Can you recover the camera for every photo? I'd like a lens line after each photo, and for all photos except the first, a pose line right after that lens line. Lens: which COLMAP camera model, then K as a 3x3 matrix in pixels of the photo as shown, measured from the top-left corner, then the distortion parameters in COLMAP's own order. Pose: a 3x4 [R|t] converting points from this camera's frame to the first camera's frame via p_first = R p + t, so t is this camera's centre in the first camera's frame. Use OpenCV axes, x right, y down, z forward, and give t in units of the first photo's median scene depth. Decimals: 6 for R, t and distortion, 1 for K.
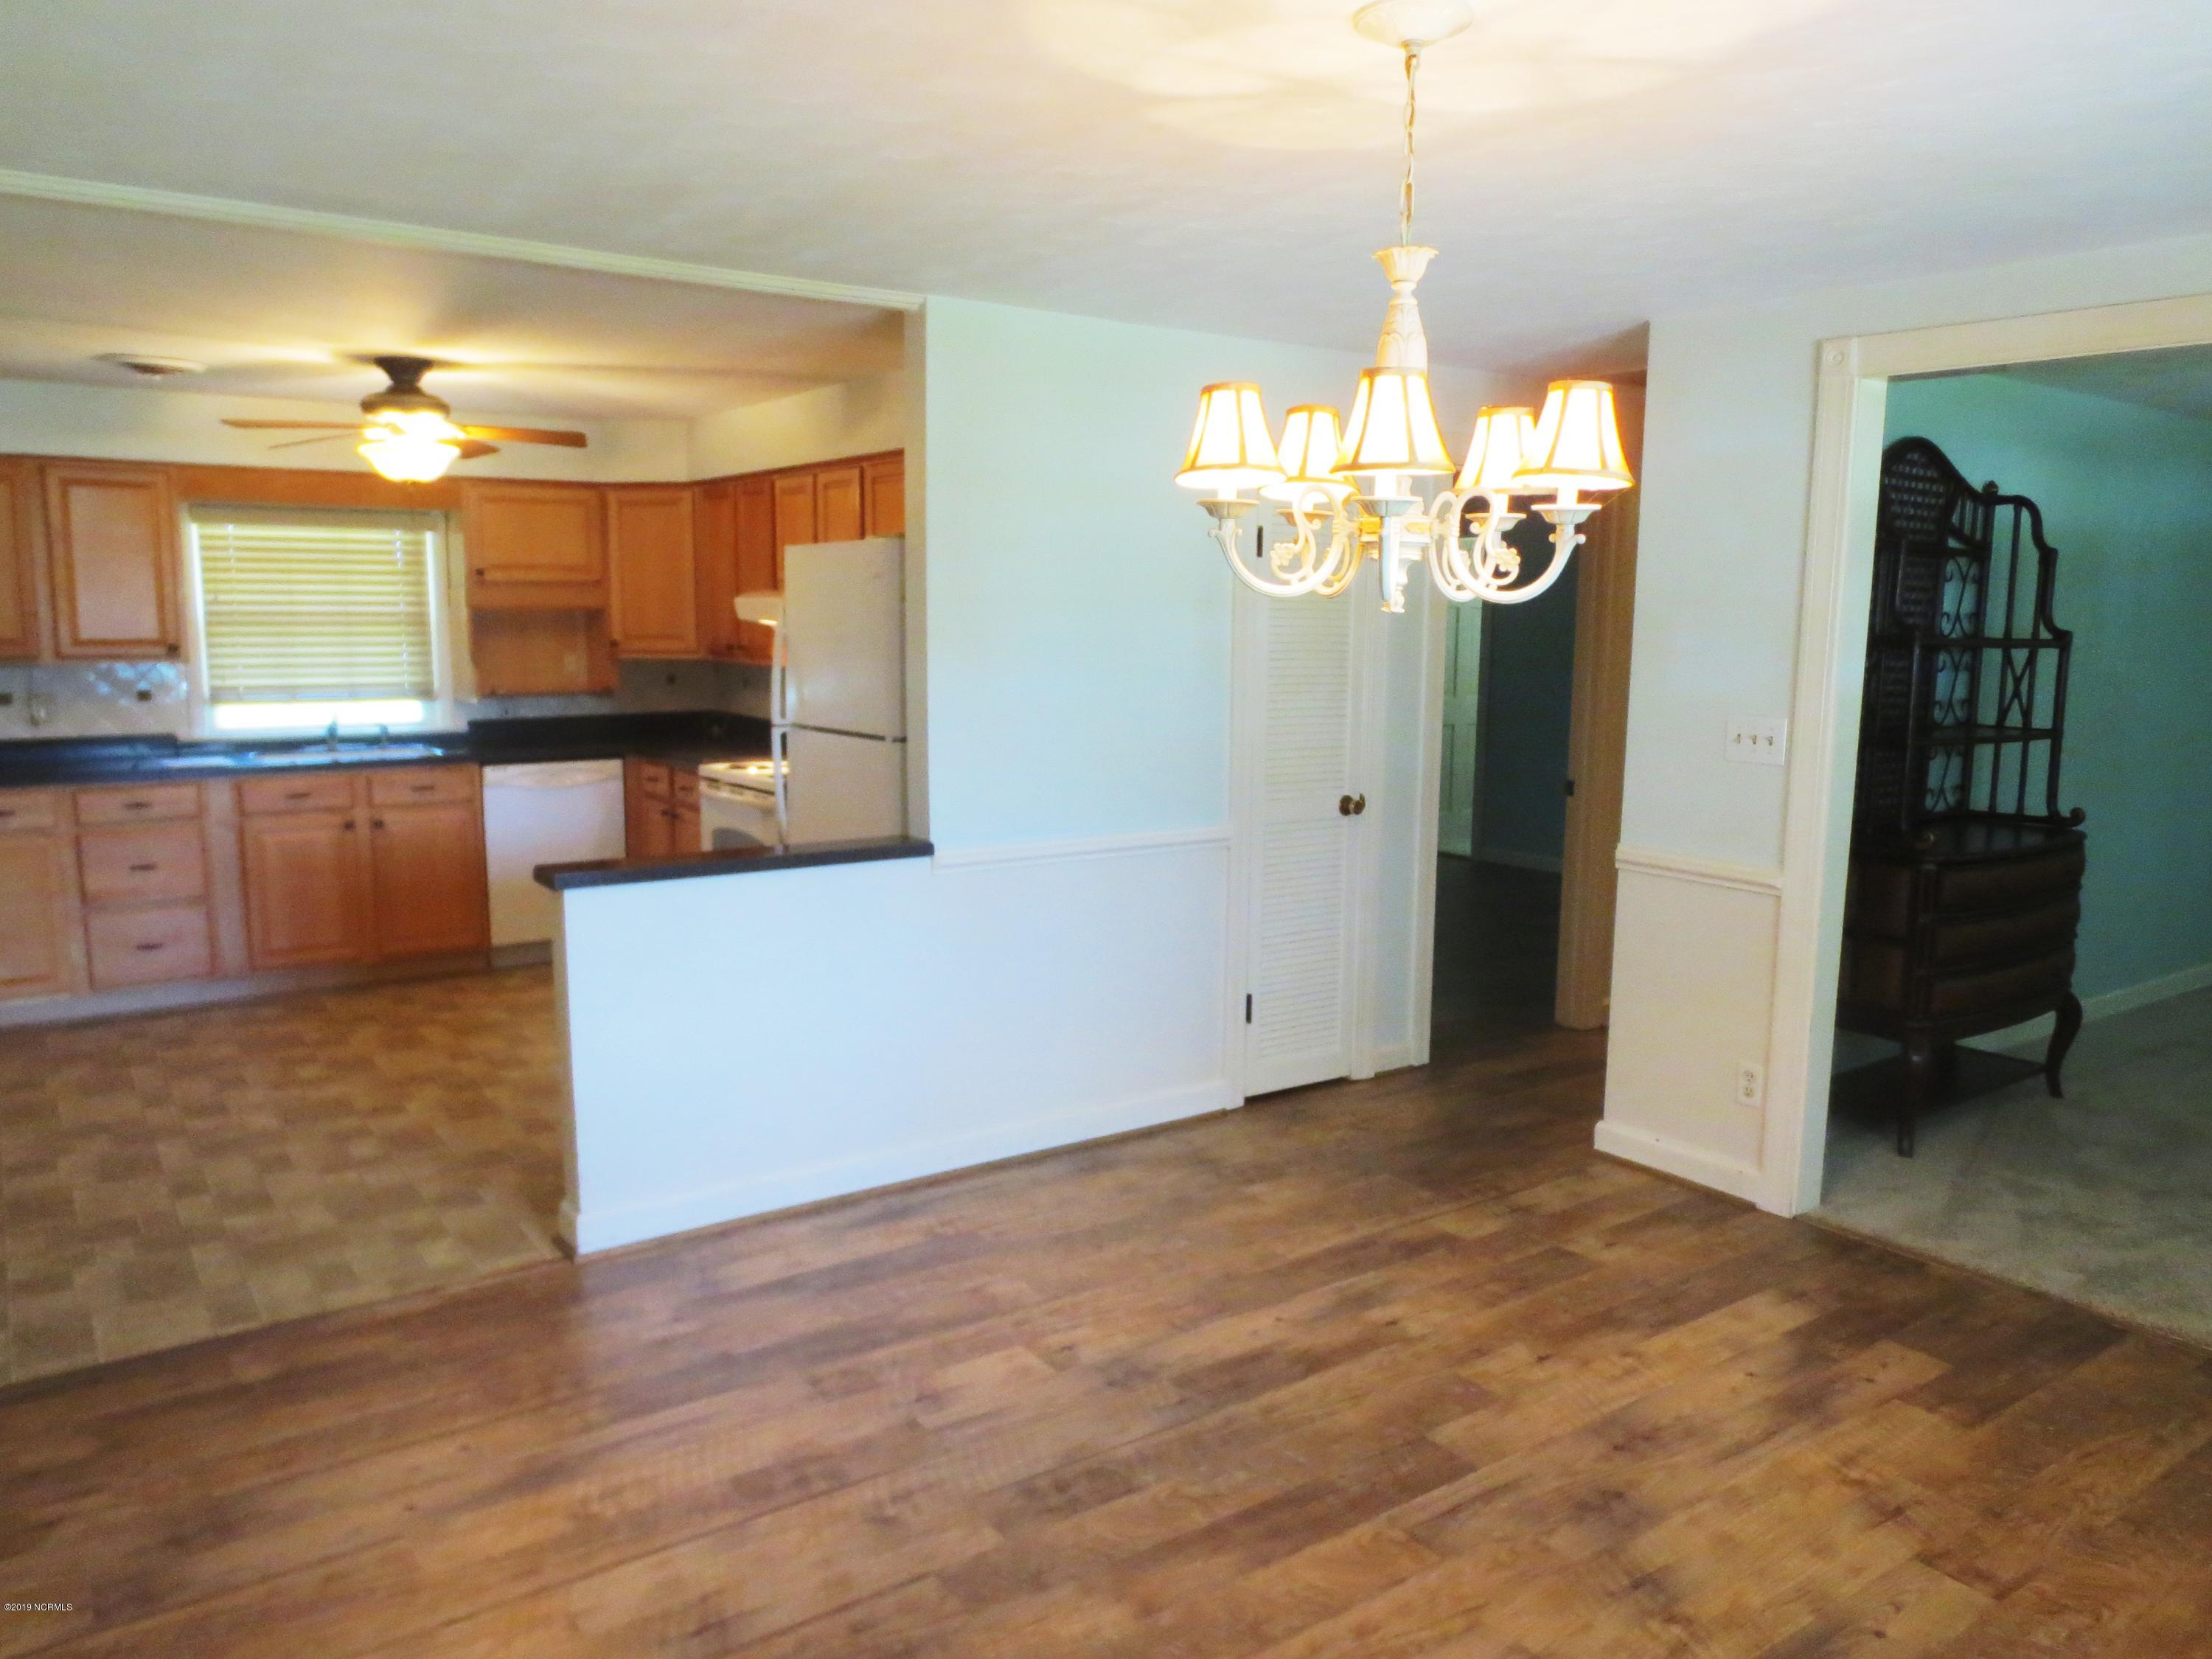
lens RADIAL K [[1569.2, 0, 1108.0], [0, 1569.2, 828.5], [0, 0, 1]] dist [-0.007489, -0.005928]
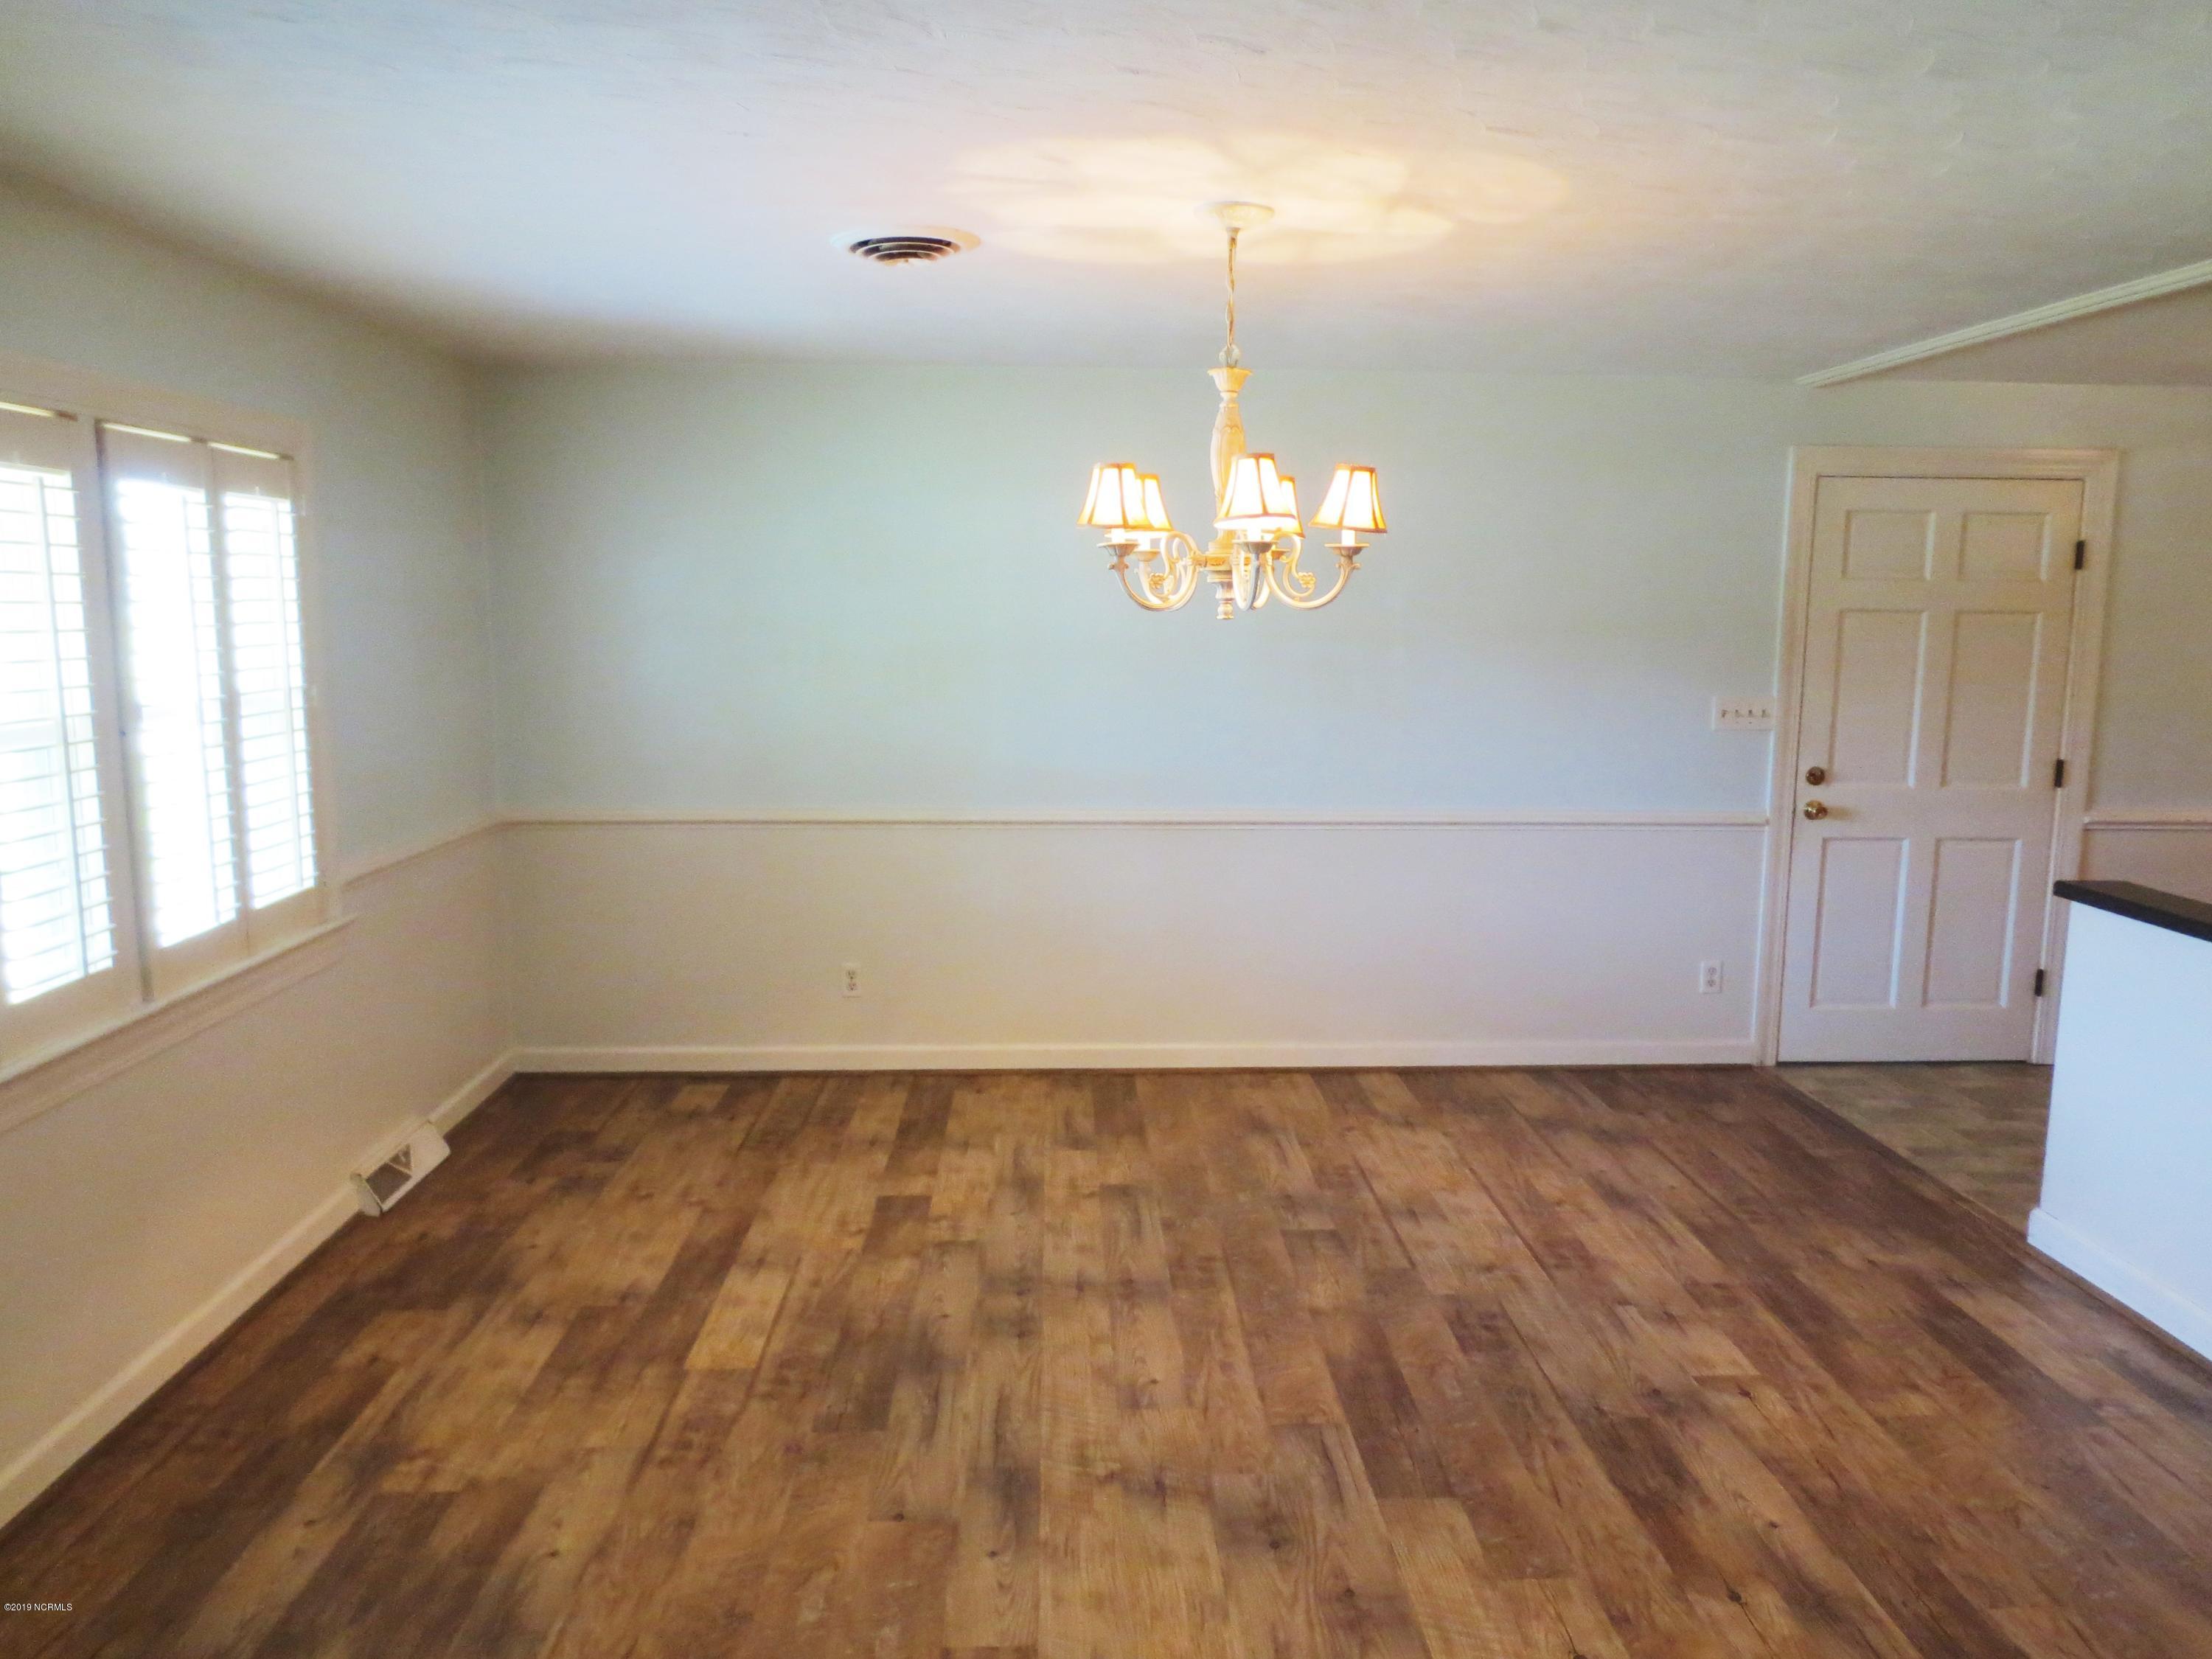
lens RADIAL K [[1569.2, 0, 1112.7], [0, 1569.2, 829.4], [0, 0, 1]] dist [-0.007489, -0.005928]
pose [[-0.538375, 0.108414, -0.835703, 1.035782], [-0.133168, 0.968285, 0.211403, -0.164835], [0.832117, 0.225103, -0.506863, 1.200699]]
